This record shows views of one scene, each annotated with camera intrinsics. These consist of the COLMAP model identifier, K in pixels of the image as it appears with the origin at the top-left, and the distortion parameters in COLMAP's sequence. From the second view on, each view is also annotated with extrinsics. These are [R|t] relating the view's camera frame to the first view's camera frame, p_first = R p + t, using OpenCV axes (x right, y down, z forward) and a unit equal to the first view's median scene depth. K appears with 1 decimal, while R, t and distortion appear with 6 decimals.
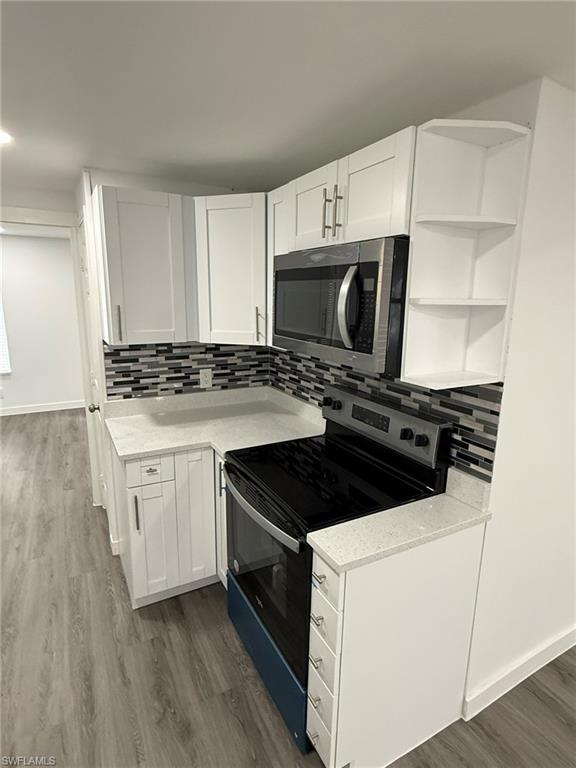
lens RADIAL K [[417.3, 0, 288.0], [0, 417.3, 384.0], [0, 0, 1]] dist [-0.000652, 0.000017]
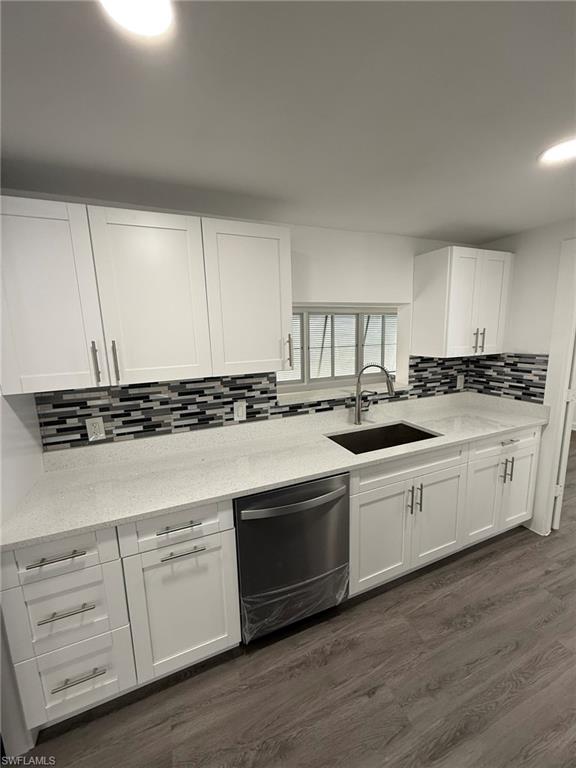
lens RADIAL K [[304.9, 0, 288.7], [0, 304.9, 381.3], [0, 0, 1]] dist [0.000334, -0.000239]
pose [[-0.095062, 0.151967, -0.983803, 0.075259], [-0.188646, 0.967621, 0.167696, -0.064793], [0.977433, 0.201532, -0.063316, 0.379991]]
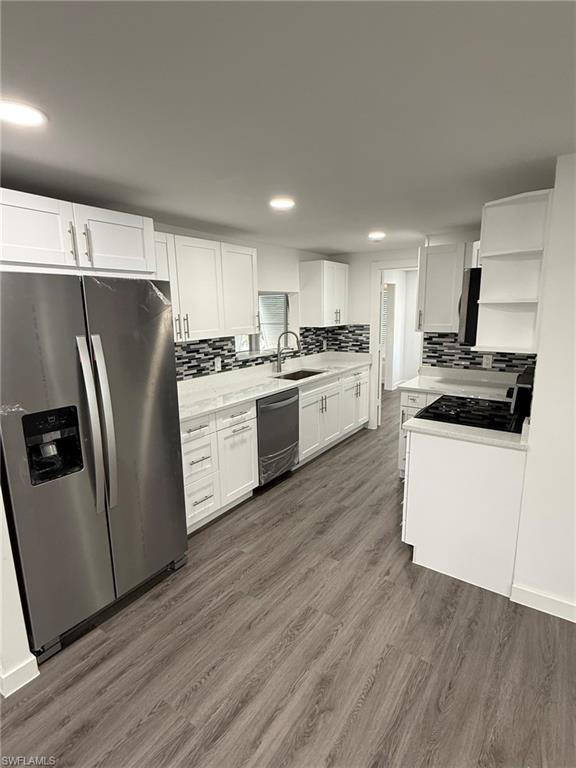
lens RADIAL K [[390.7, 0, 288.0], [0, 390.7, 384.0], [0, 0, 1]] dist [-0.016635, -0.000090]
pose [[0.444131, 0.150682, -0.883200, 0.773384], [-0.169028, 0.982147, 0.082564, 0.076470], [0.879873, 0.112616, 0.461672, -0.234156]]
